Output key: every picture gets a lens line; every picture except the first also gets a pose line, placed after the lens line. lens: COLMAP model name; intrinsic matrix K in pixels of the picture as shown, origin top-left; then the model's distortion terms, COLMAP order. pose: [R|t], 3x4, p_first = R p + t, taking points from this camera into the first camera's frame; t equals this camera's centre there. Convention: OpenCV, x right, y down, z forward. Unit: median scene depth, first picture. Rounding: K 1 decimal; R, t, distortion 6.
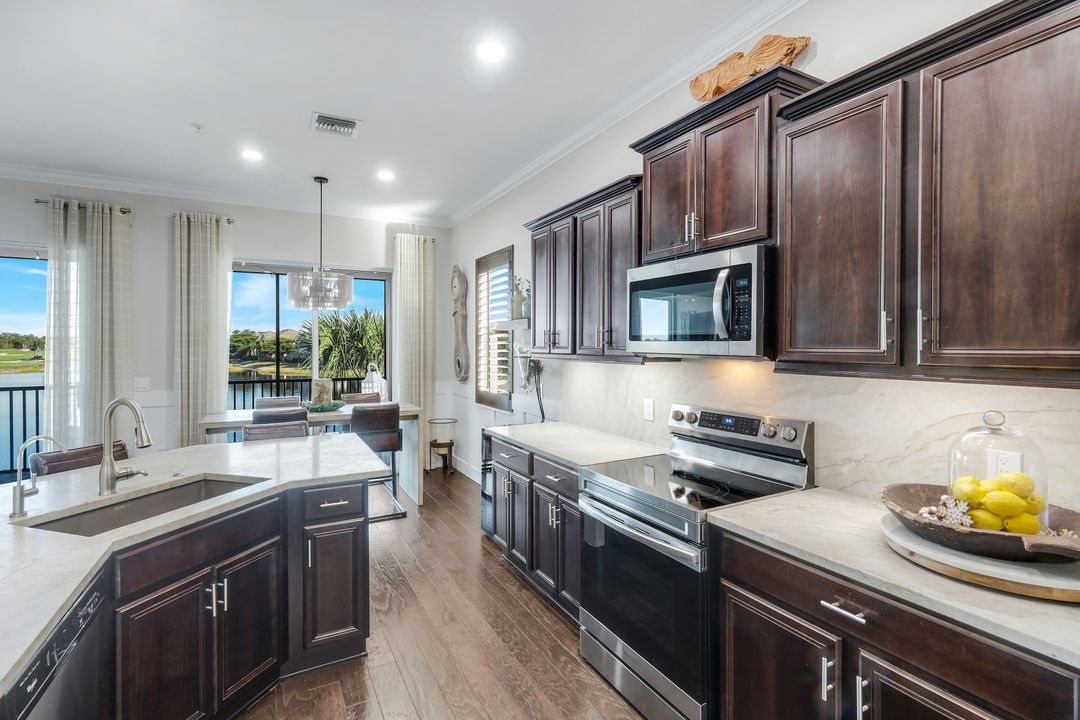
lens RADIAL K [[508.4, 0, 535.1], [0, 508.4, 350.9], [0, 0, 1]] dist [-0.003458, 0.002690]
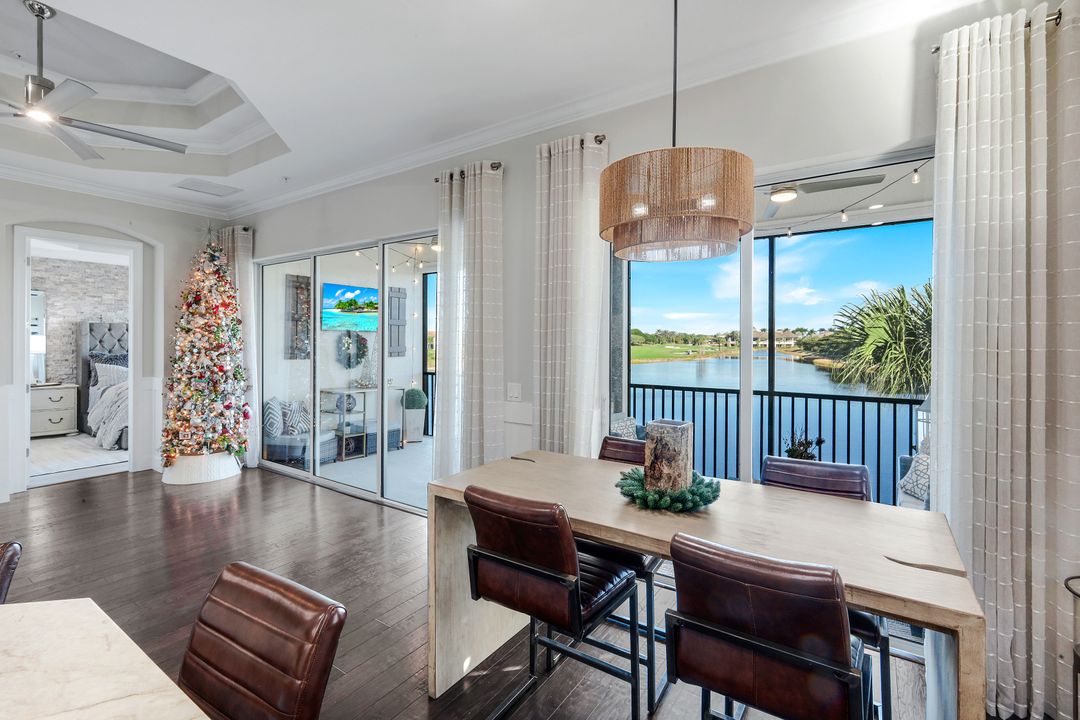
lens RADIAL K [[508.4, 0, 526.6], [0, 508.4, 343.1], [0, 0, 1]] dist [-0.003458, 0.002690]
pose [[0.446804, 0.004887, -0.894618, -0.097744], [-0.011723, 0.999931, -0.000392, -0.007286], [0.894555, 0.010663, 0.446831, 0.706431]]
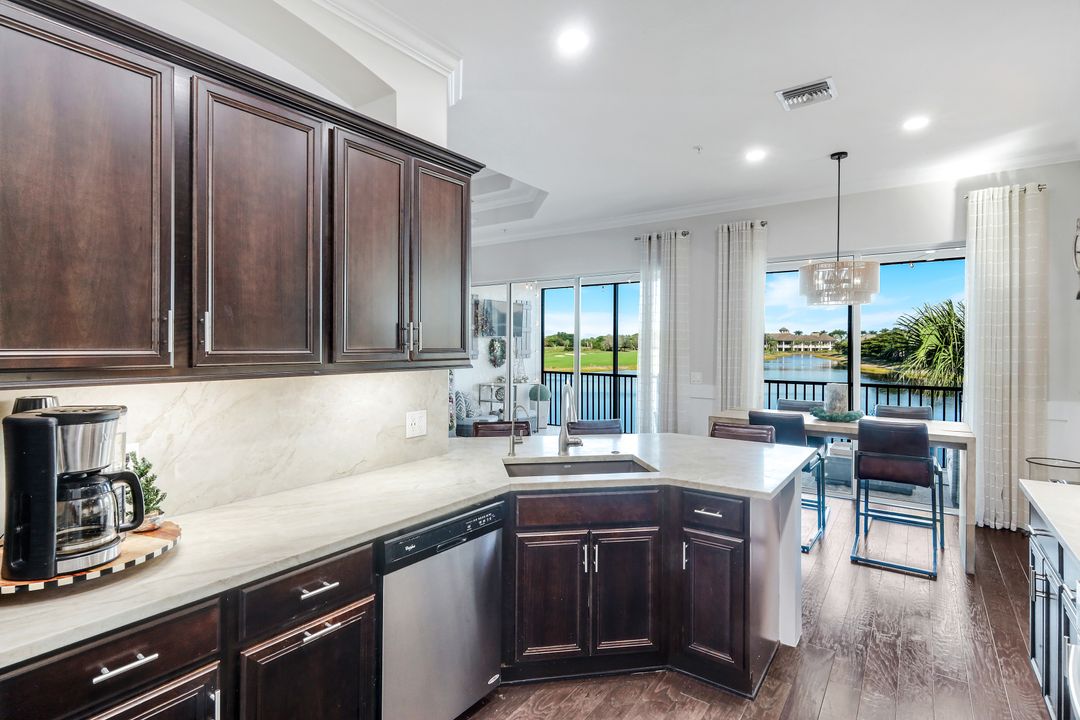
lens RADIAL K [[530.9, 0, 539.7], [0, 530.9, 347.4], [0, 0, 1]] dist [0.003266, -0.001206]
pose [[0.430863, 0.006089, -0.902397, 0.184380], [-0.012181, 0.999925, 0.000932, -0.002206], [0.902335, 0.010591, 0.430905, 0.149096]]
